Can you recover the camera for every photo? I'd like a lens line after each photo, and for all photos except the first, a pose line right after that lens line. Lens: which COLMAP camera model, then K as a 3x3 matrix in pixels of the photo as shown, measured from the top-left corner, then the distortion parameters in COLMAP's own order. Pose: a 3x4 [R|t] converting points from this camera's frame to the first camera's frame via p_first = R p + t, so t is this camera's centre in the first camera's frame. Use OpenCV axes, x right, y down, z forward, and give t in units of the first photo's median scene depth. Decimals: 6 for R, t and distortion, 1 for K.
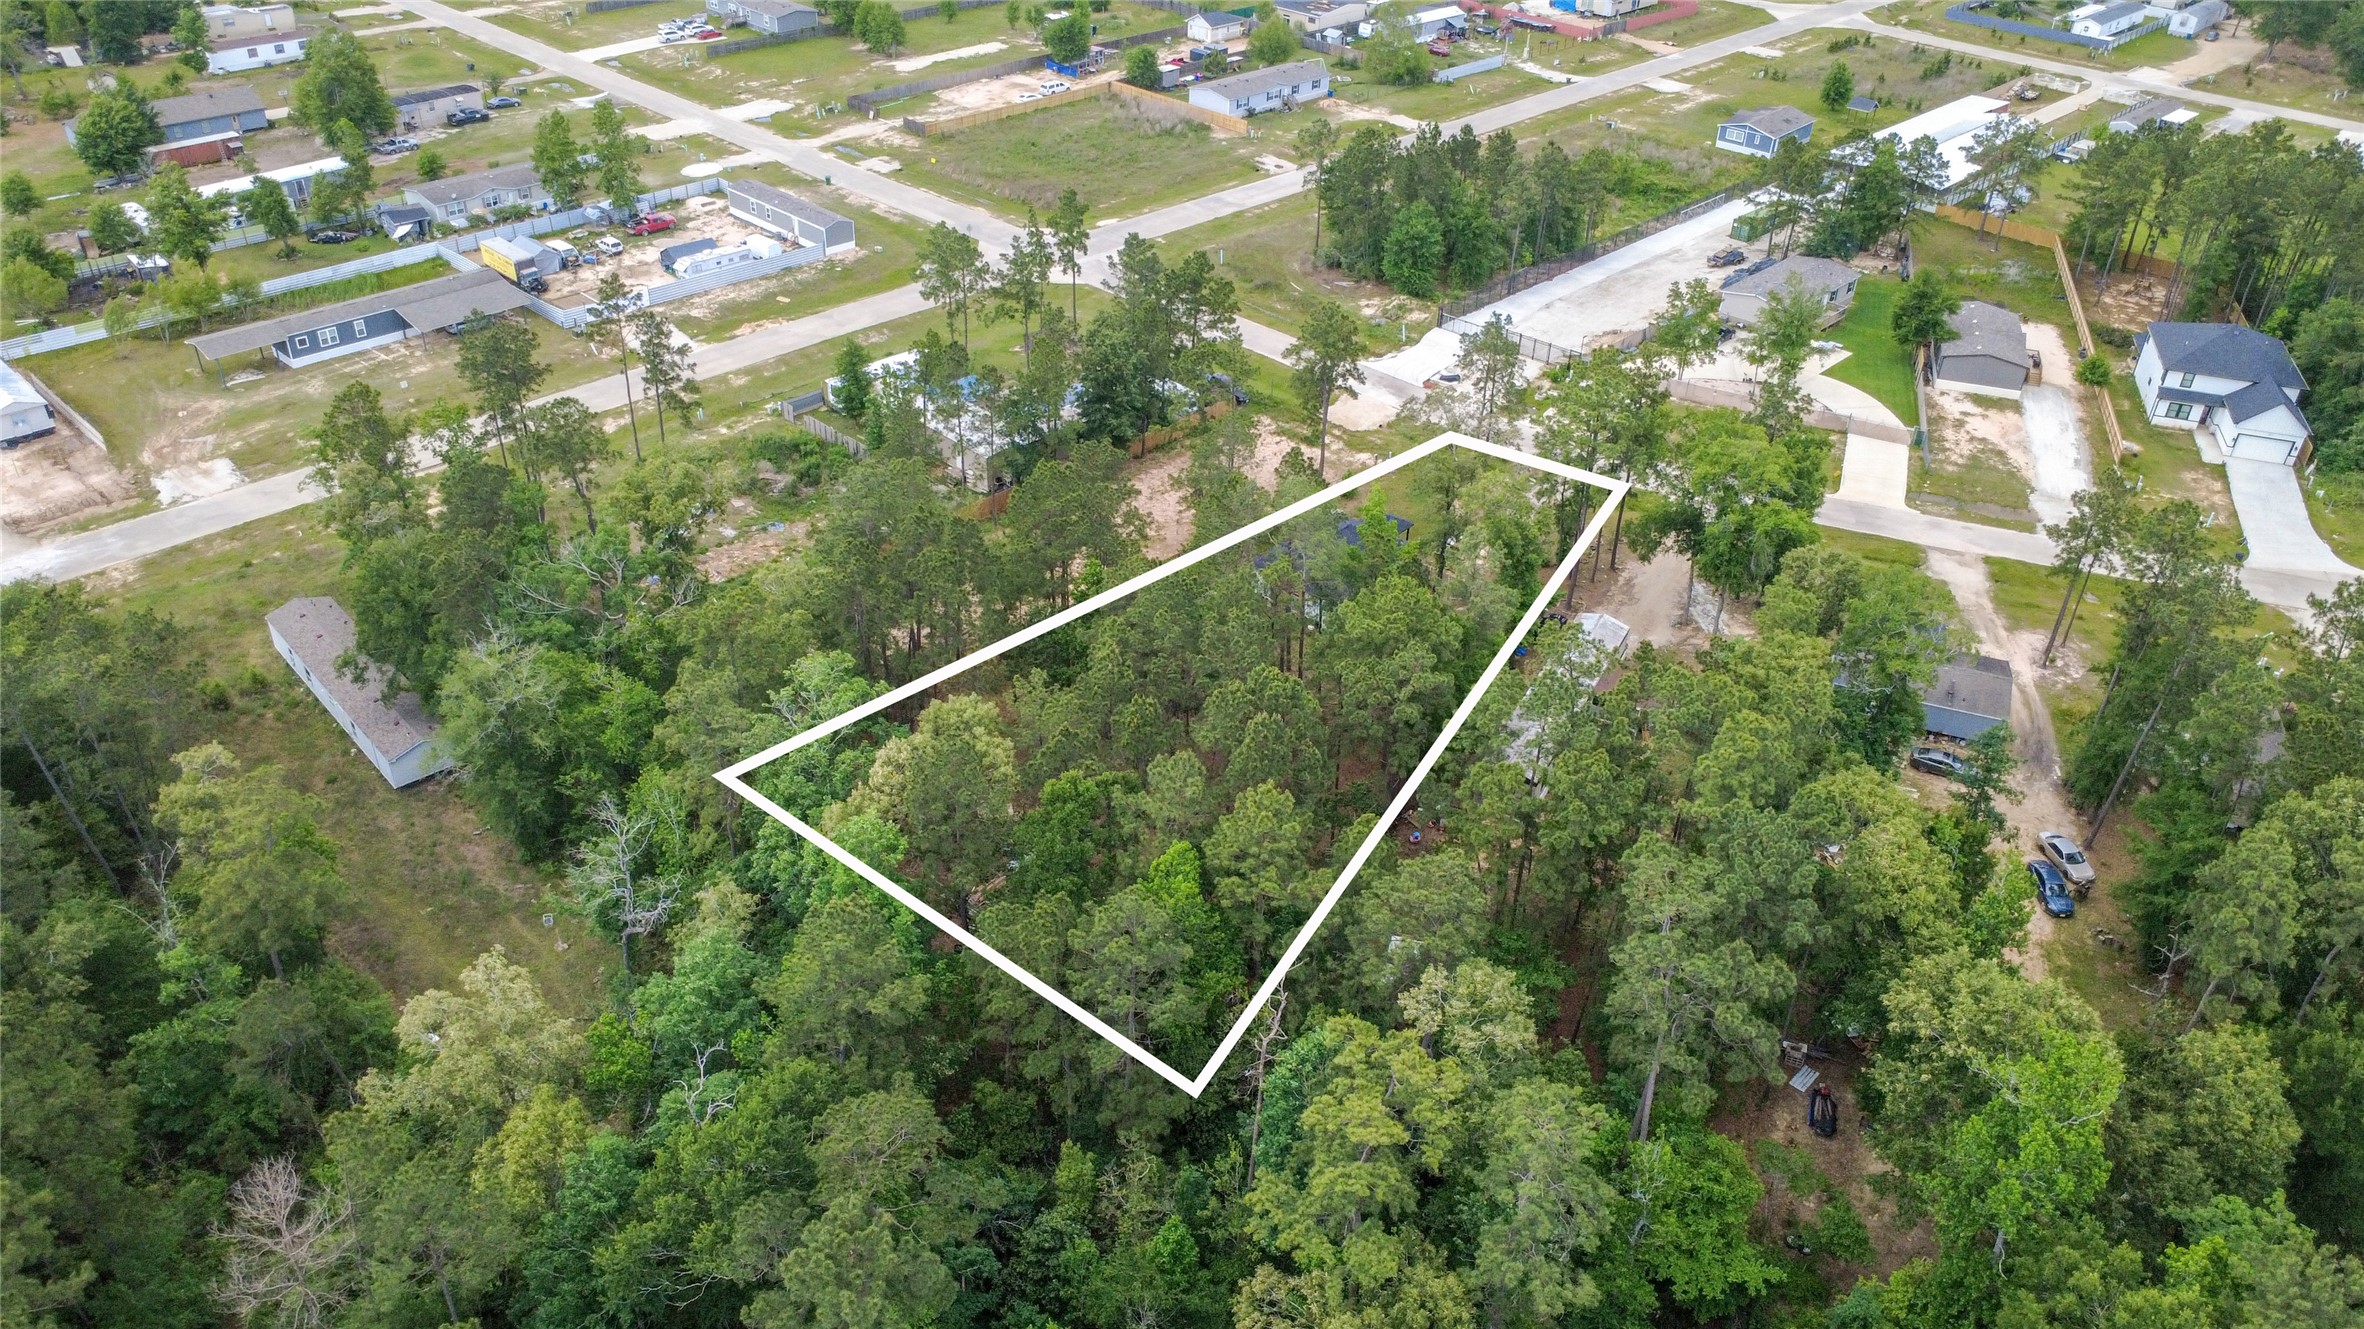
lens RADIAL K [[1725.1, 0, 1184.2], [0, 1725.1, 660.4], [0, 0, 1]] dist [0.000663, 0.000230]
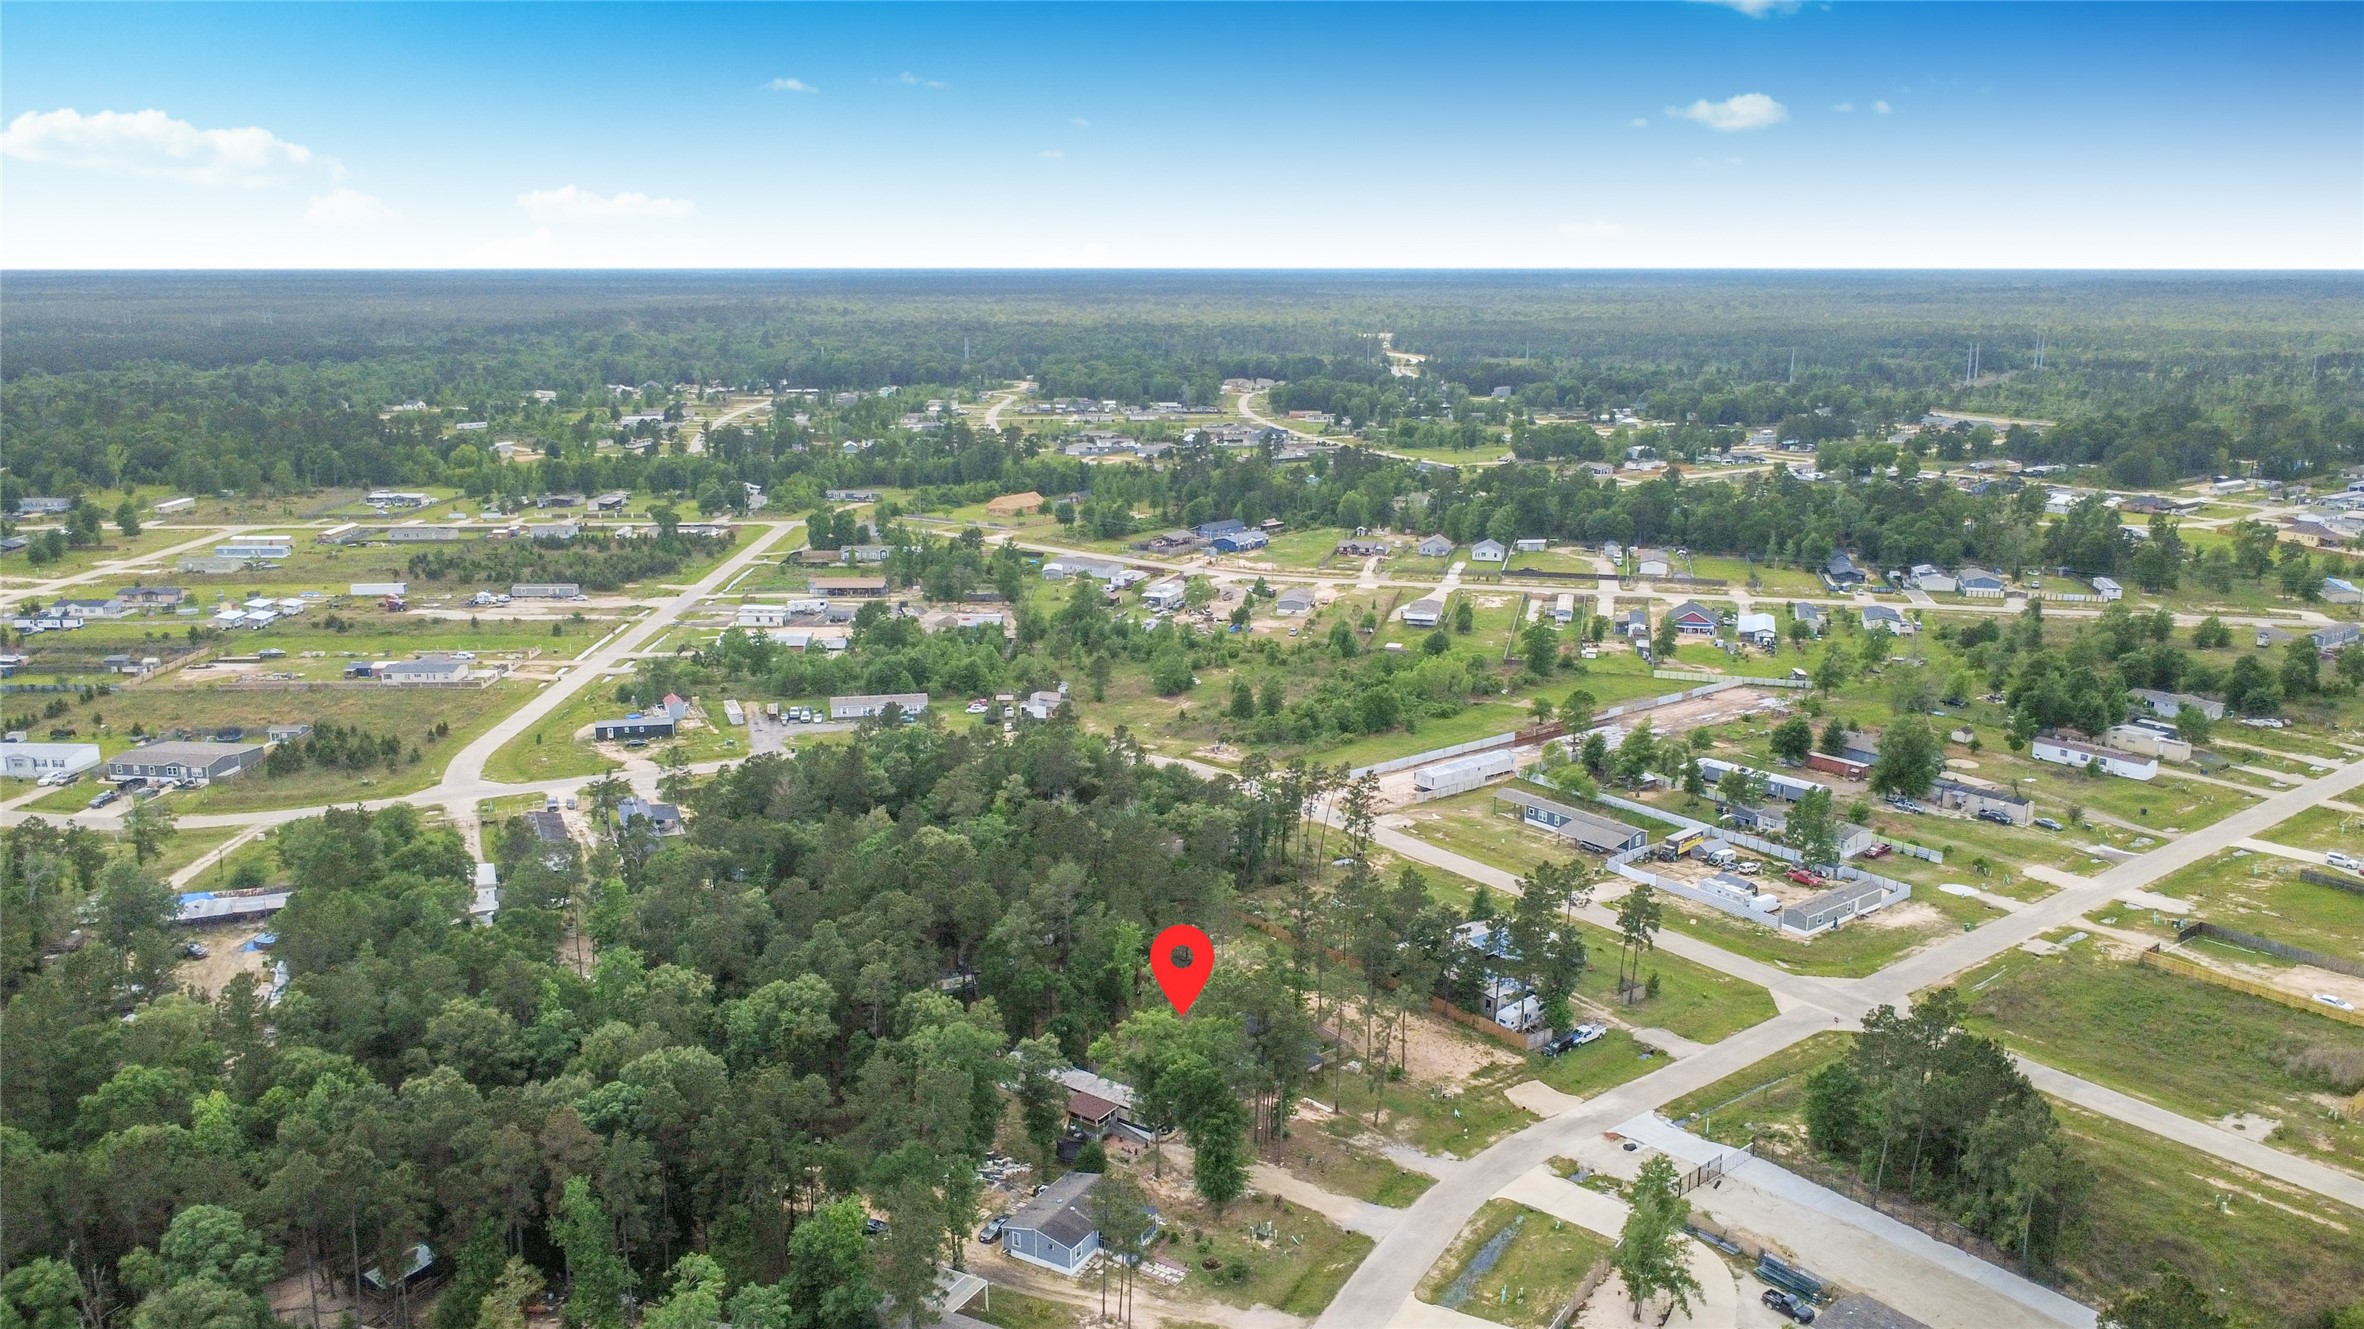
lens RADIAL K [[1736.4, 0, 1186.2], [0, 1736.4, 659.7], [0, 0, 1]] dist [0.003202, 0.001851]
pose [[-0.142493, 0.188451, -0.971690, 1.043960], [-0.545150, 0.804447, 0.235959, -0.449472], [0.826140, 0.563339, -0.011894, 0.532104]]
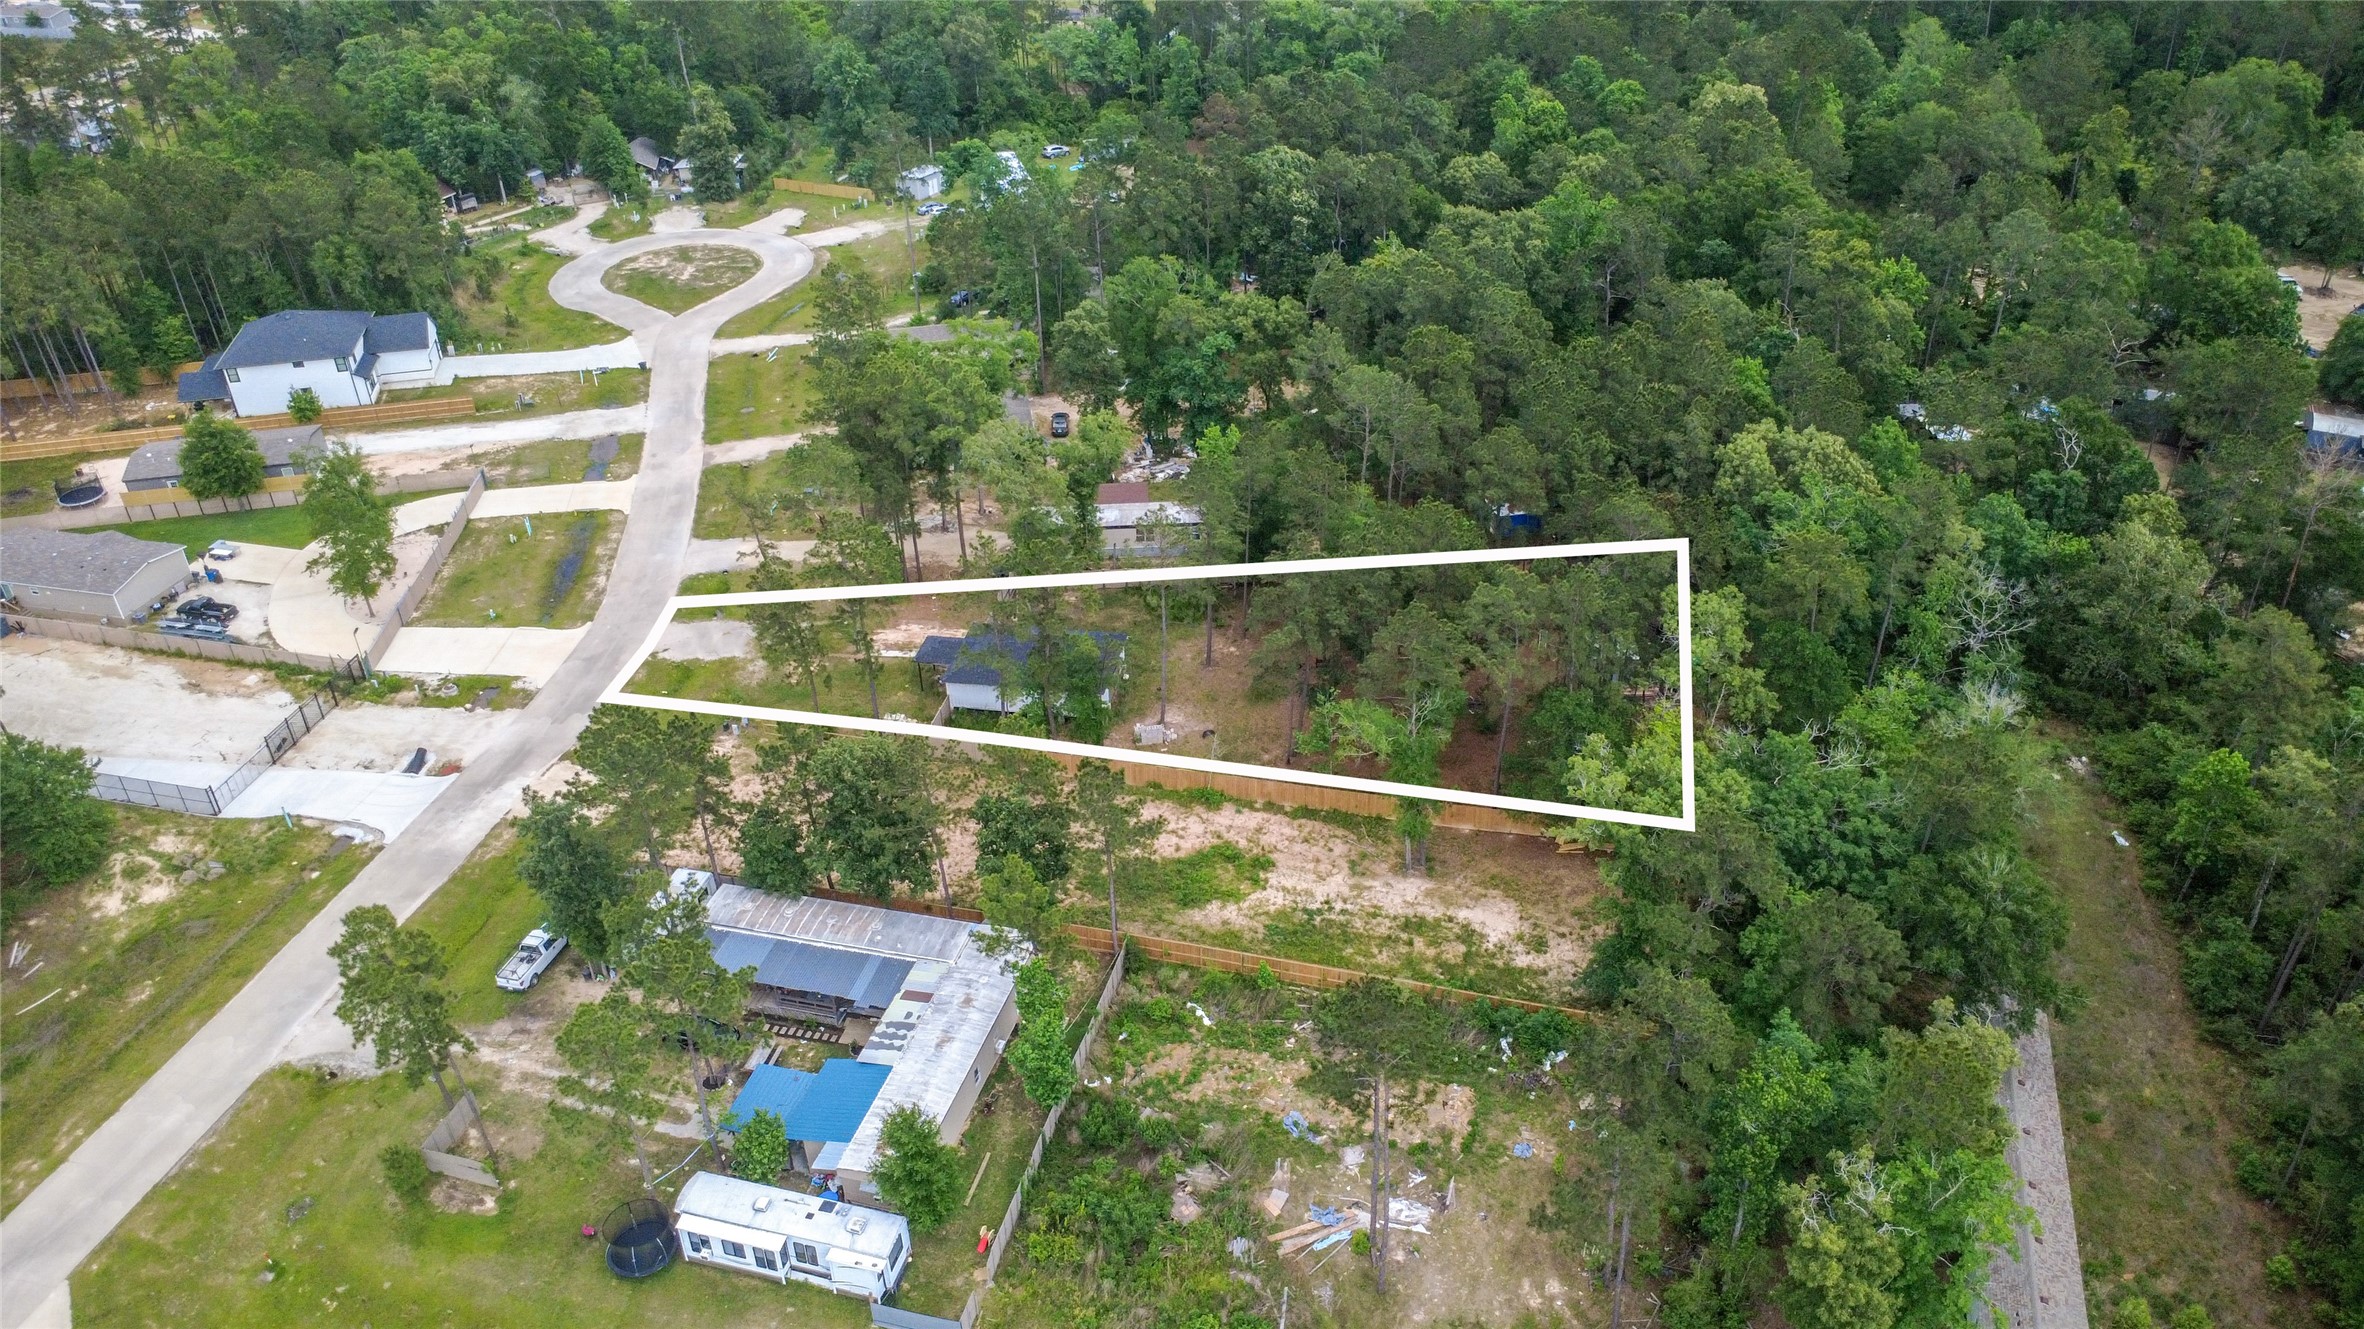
lens RADIAL K [[1715.9, 0, 1184.7], [0, 1715.9, 667.0], [0, 0, 1]] dist [0.001761, -0.002349]
pose [[-0.502280, -0.484014, 0.716551, -0.426229], [0.479211, 0.533963, 0.696592, -0.456274], [-0.719772, 0.693263, -0.036254, 0.673629]]
